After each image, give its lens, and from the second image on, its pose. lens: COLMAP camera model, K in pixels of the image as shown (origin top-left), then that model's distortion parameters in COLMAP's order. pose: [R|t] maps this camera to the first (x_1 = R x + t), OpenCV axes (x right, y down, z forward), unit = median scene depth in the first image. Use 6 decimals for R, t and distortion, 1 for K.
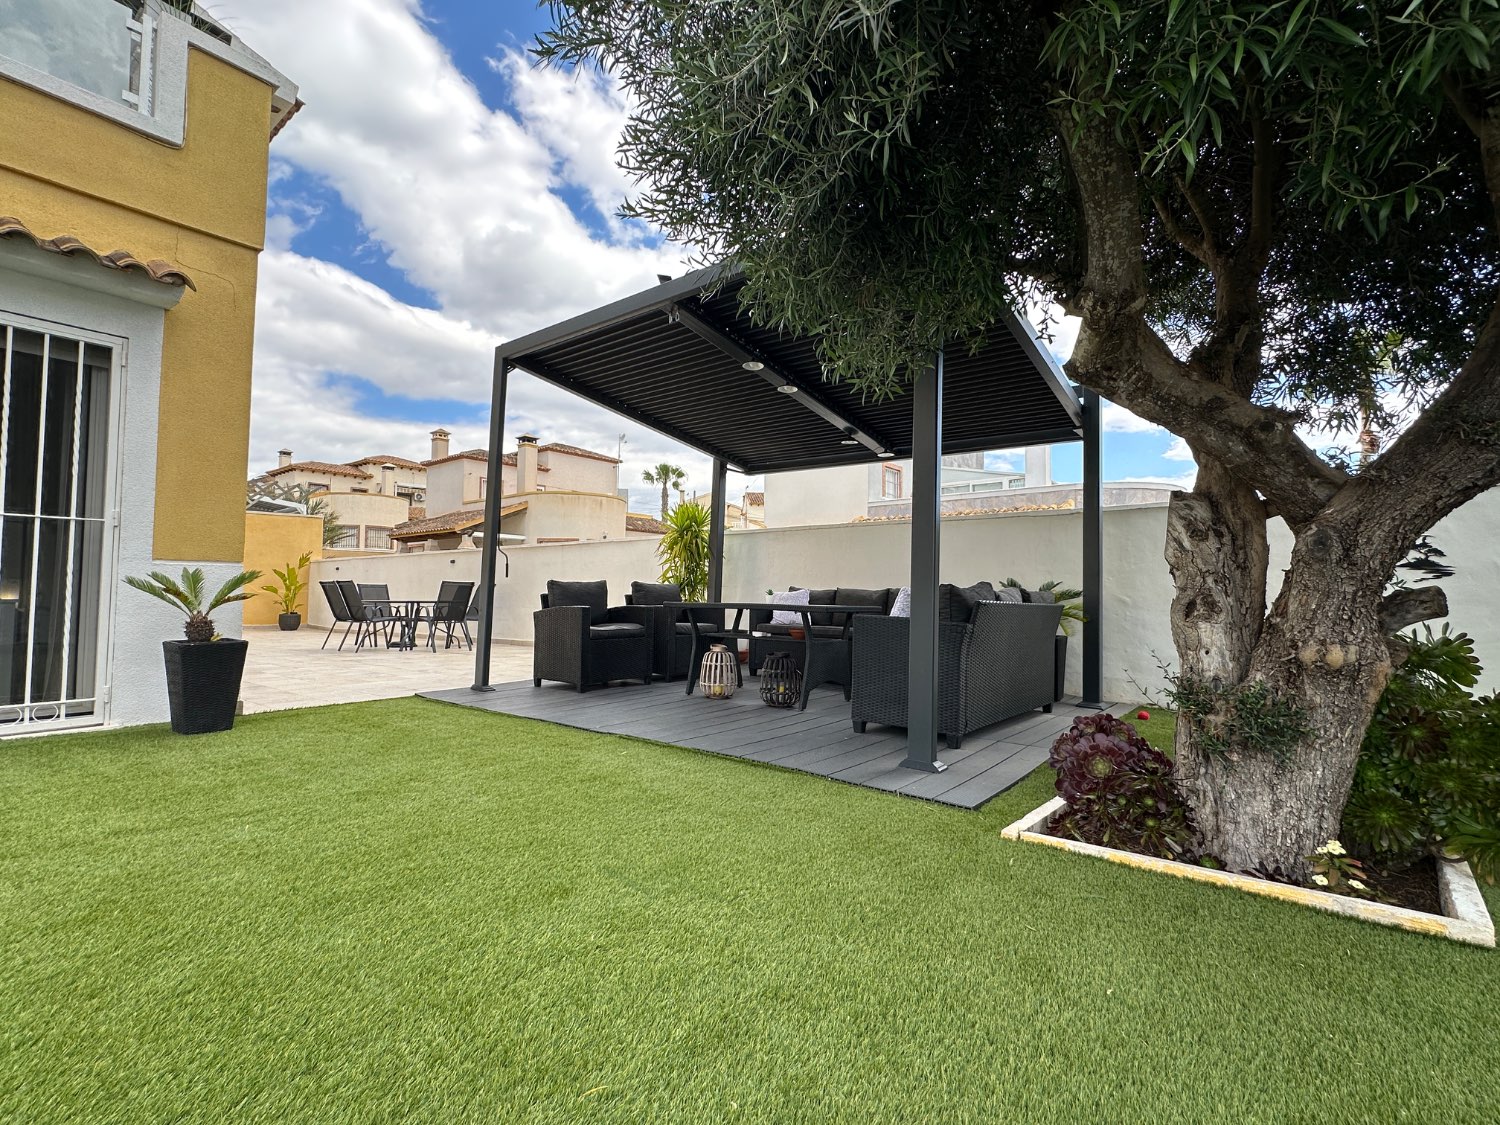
lens RADIAL K [[687.7, 0, 749.0], [0, 687.7, 558.5], [0, 0, 1]] dist [-0.004464, 0.001123]
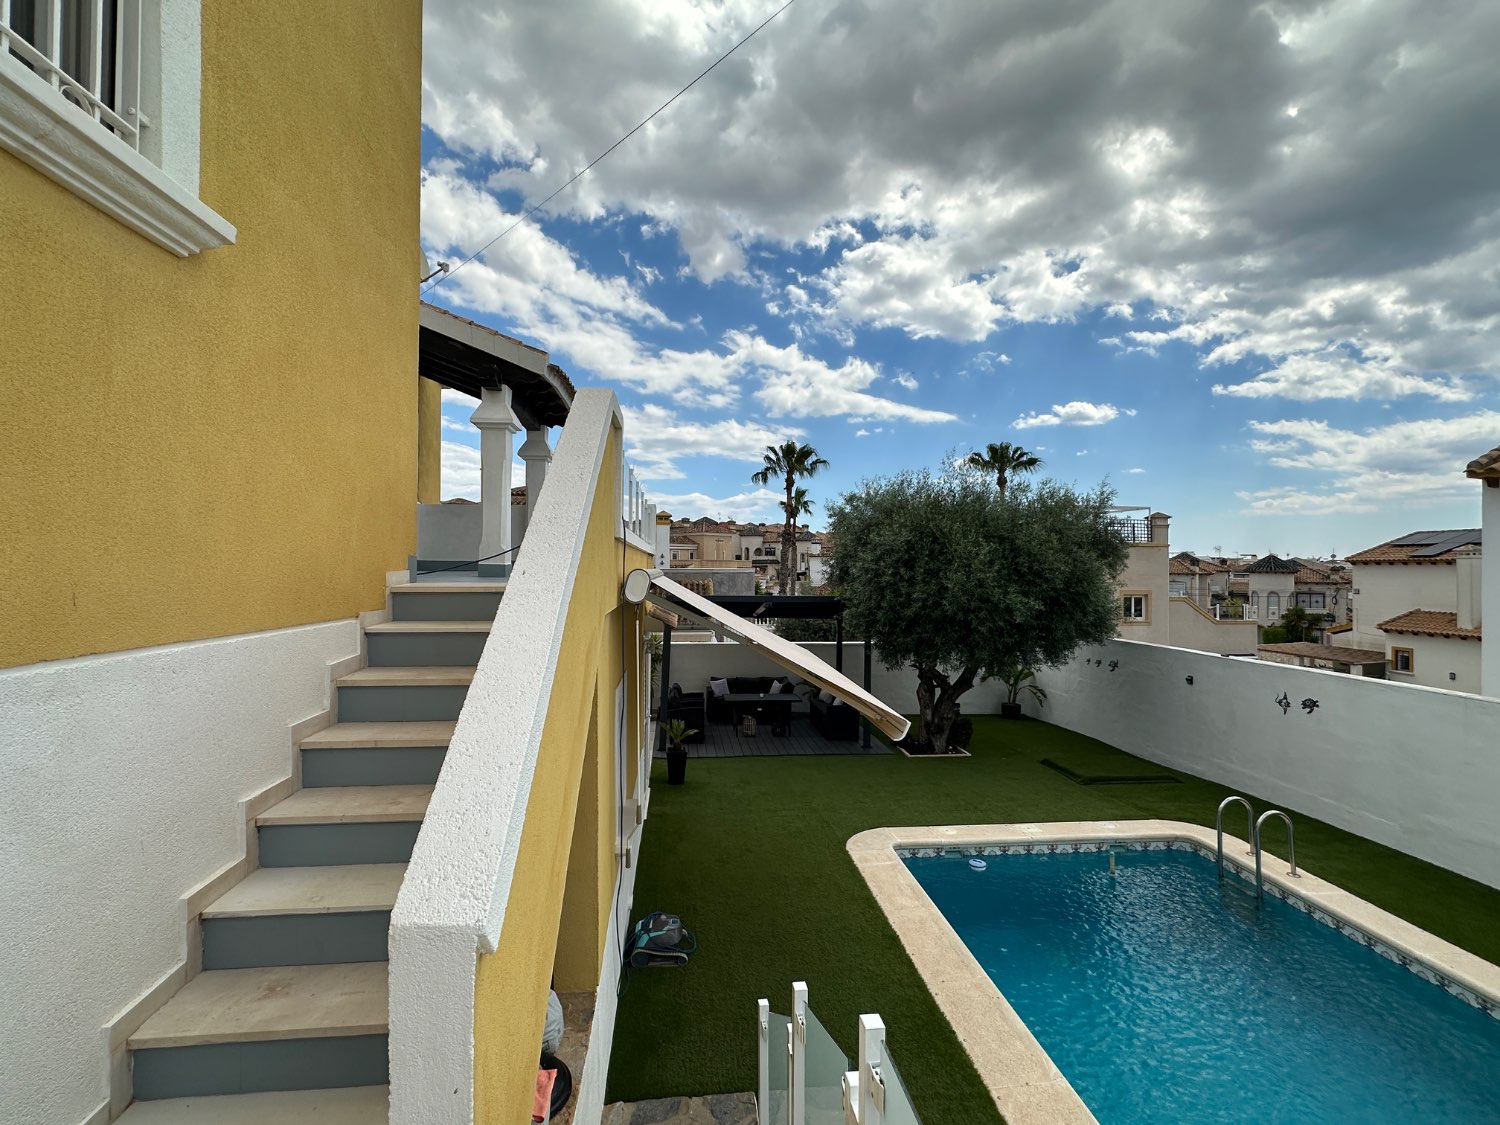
lens RADIAL K [[687.7, 0, 749.0], [0, 687.7, 558.5], [0, 0, 1]] dist [-0.004464, 0.001123]
pose [[0.721136, 0.015547, 0.692619, -3.960297], [-0.029181, 0.999543, 0.007947, -1.059750], [-0.692178, -0.025942, 0.721260, -1.800698]]
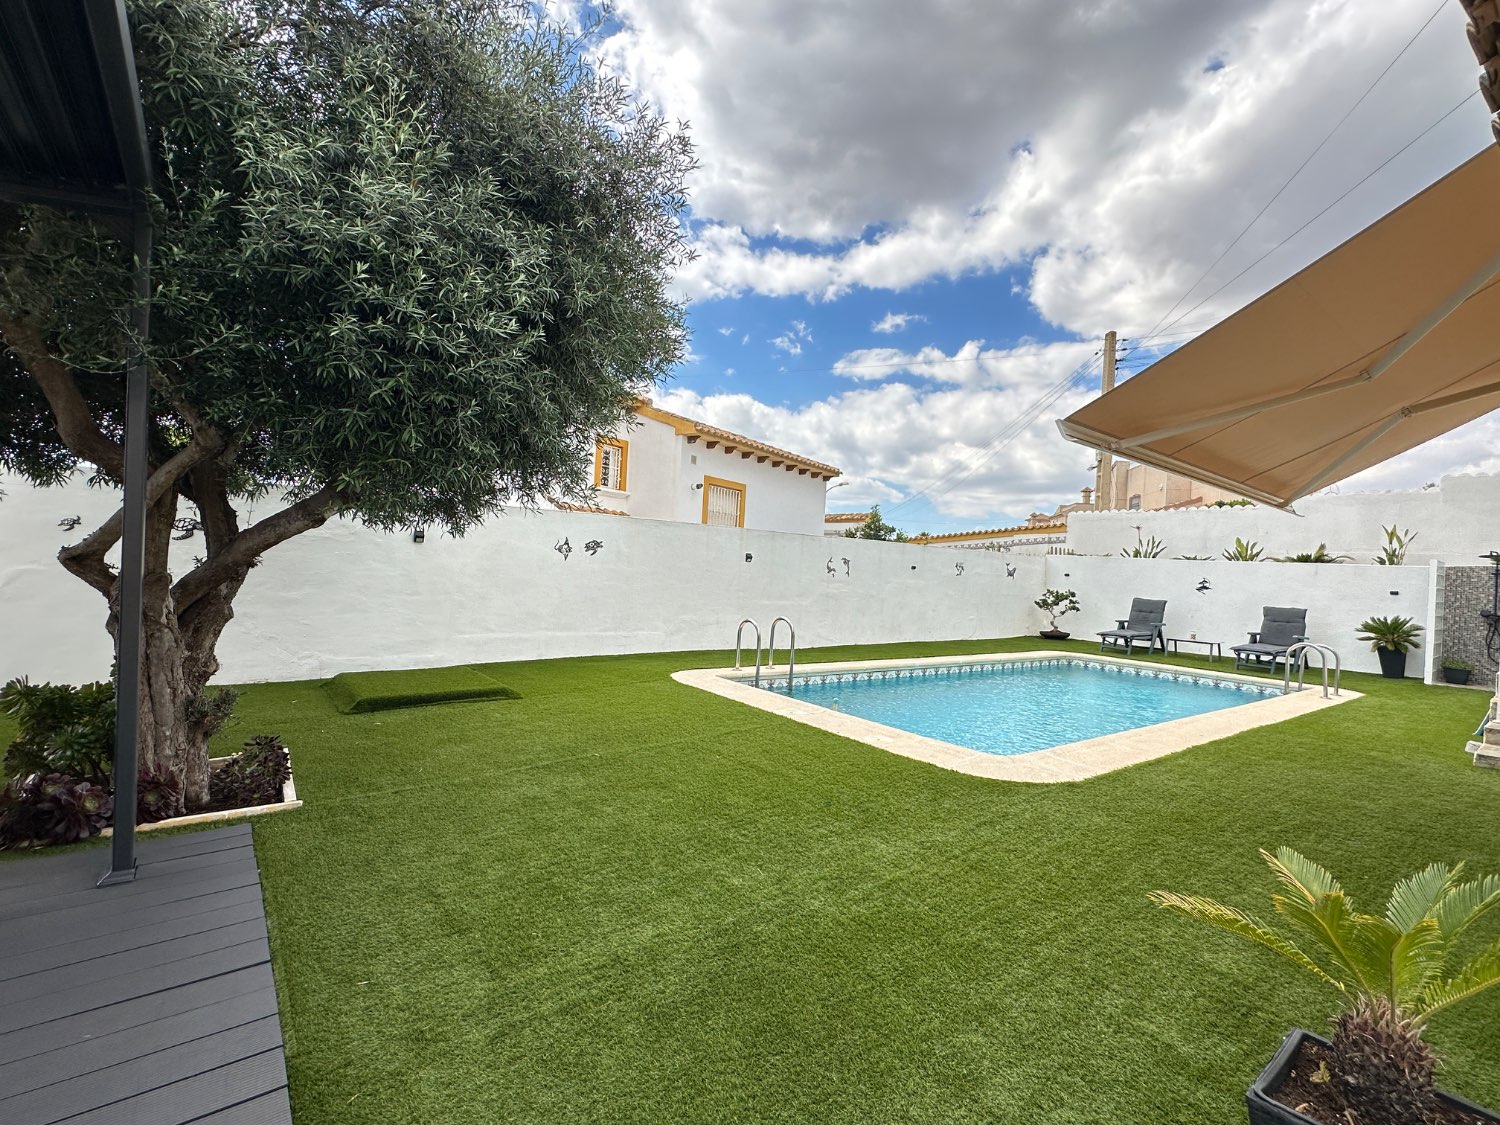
lens RADIAL K [[687.7, 0, 749.0], [0, 687.7, 558.5], [0, 0, 1]] dist [-0.004464, 0.001123]
pose [[-0.969424, -0.049068, 0.240436, -0.925522], [-0.061180, 0.997193, -0.043165, -0.150387], [-0.237643, -0.056555, -0.969705, 2.216011]]
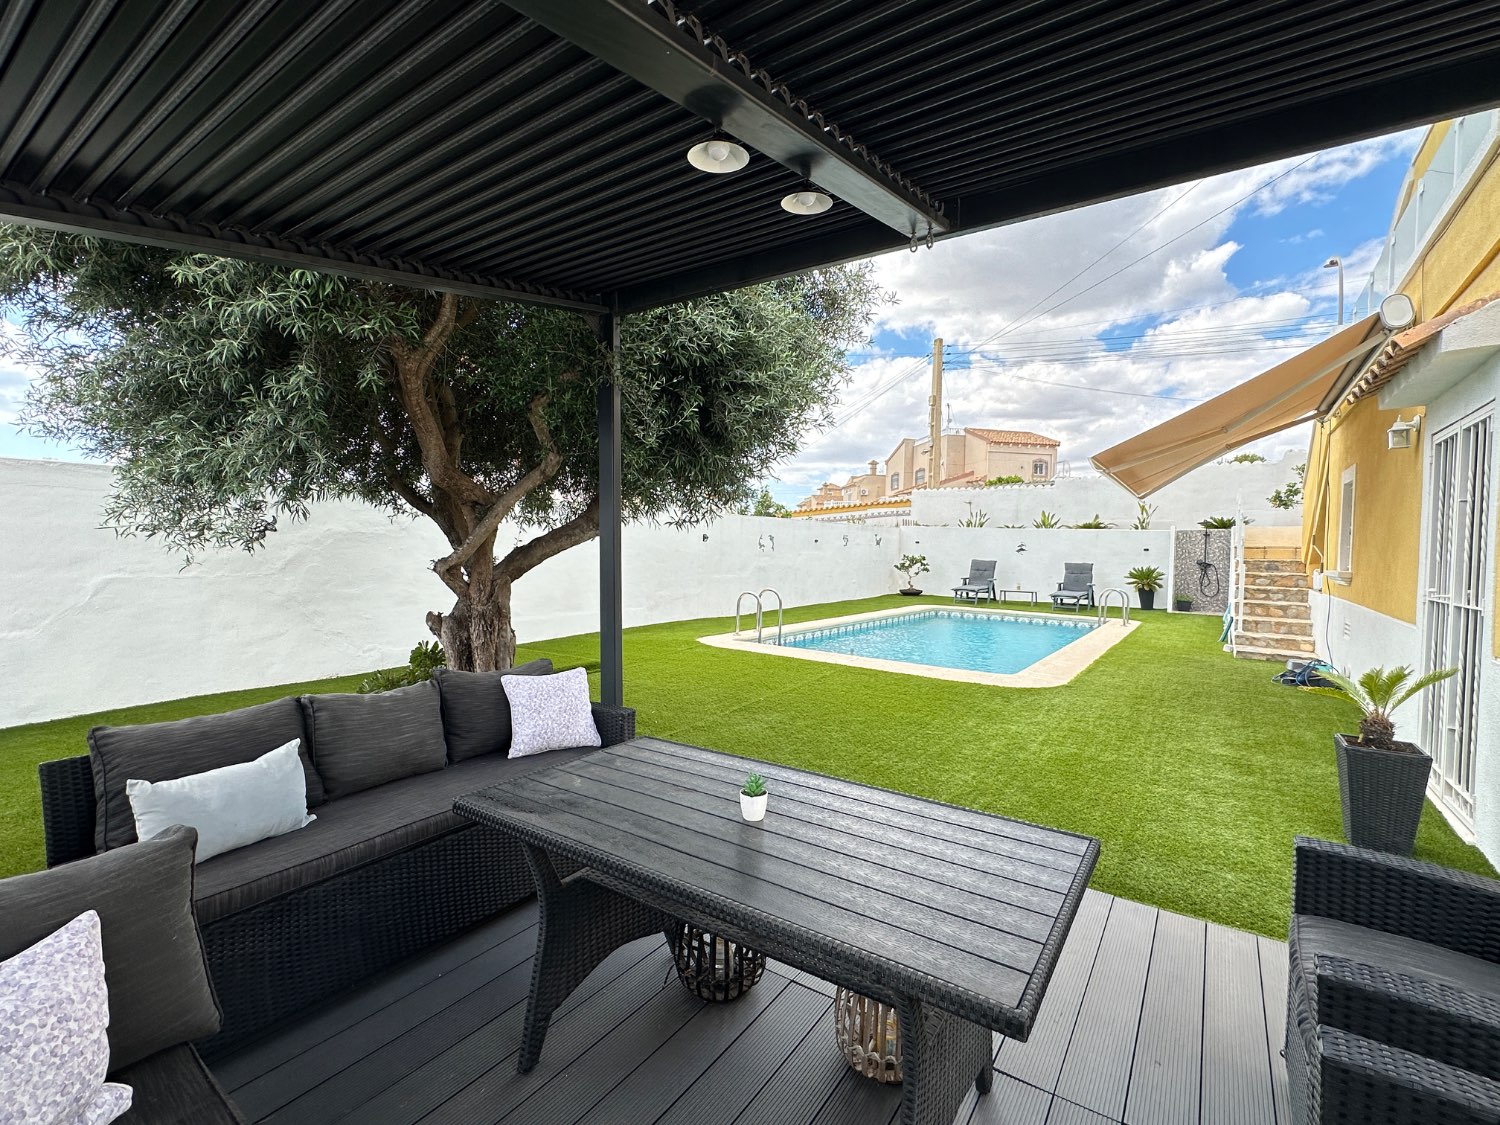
lens RADIAL K [[687.7, 0, 749.0], [0, 687.7, 558.5], [0, 0, 1]] dist [-0.004464, 0.001123]
pose [[-0.997814, -0.022950, -0.061969, 0.130628], [-0.022378, 0.999700, -0.009907, -0.153221], [0.062178, -0.008499, -0.998029, 2.954089]]
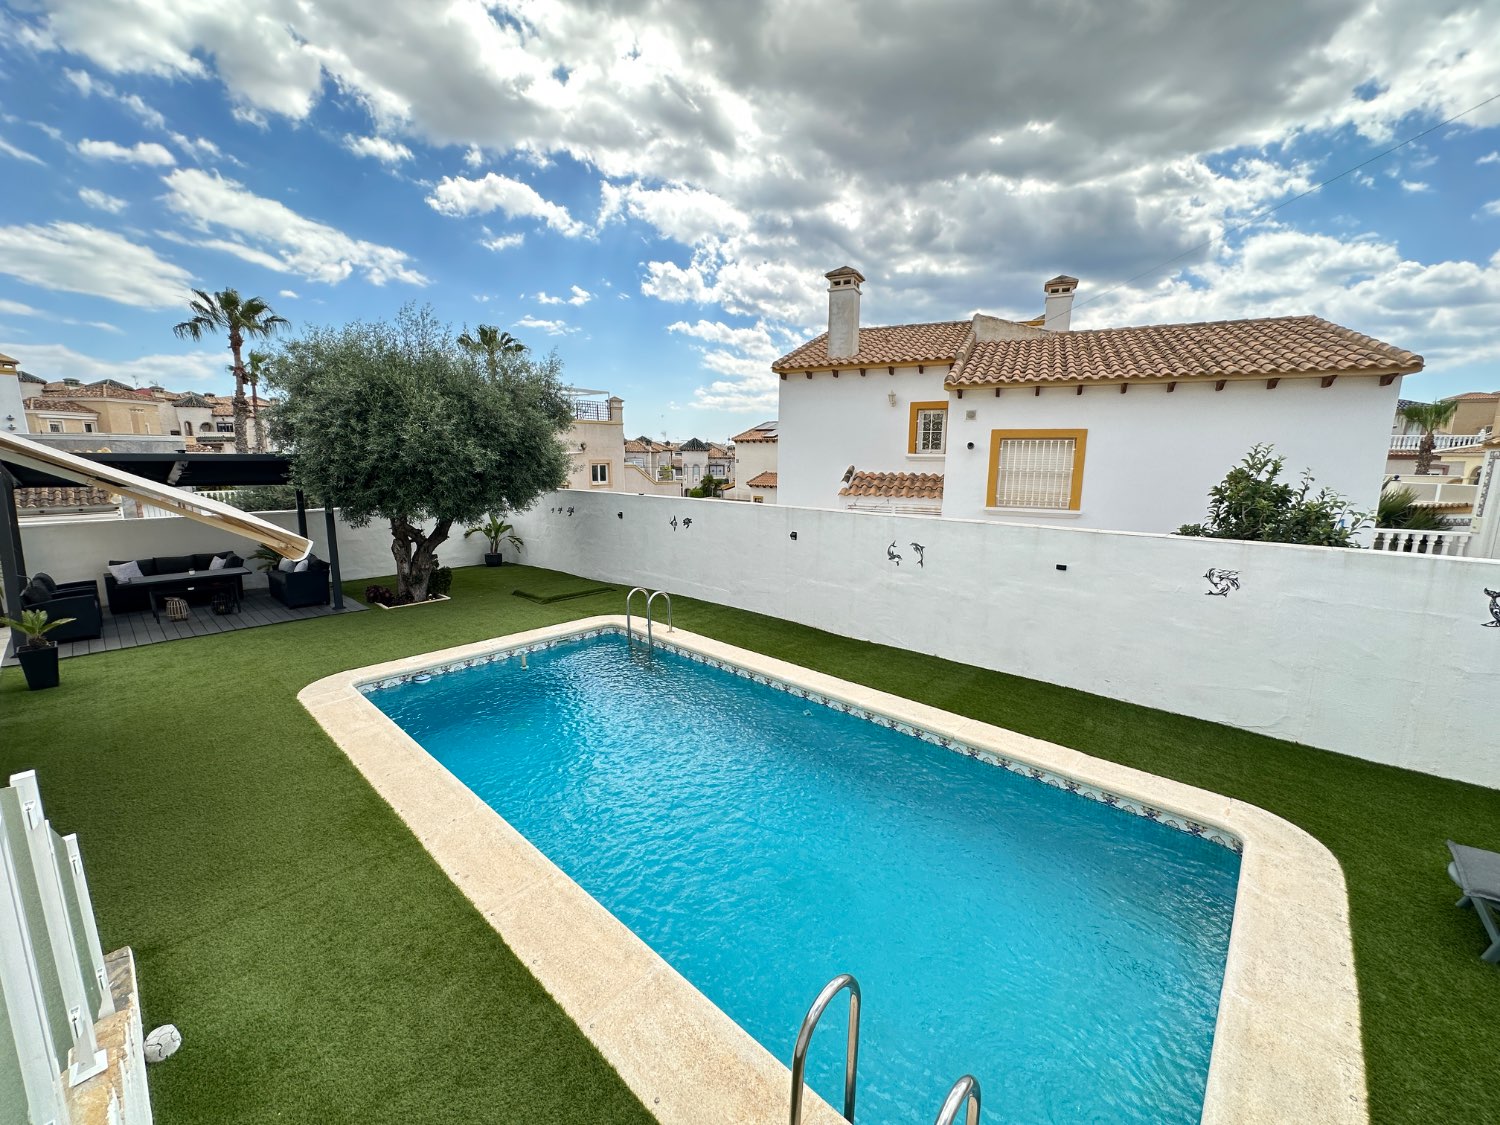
lens RADIAL K [[601.3, 0, 750.3], [0, 601.3, 556.7], [0, 0, 1]] dist [-0.003470, 0.000806]
pose [[0.072960, -0.166558, 0.983329, -3.841248], [-0.037745, 0.984789, 0.169605, -0.879824], [-0.996620, -0.049490, 0.065563, -2.061681]]
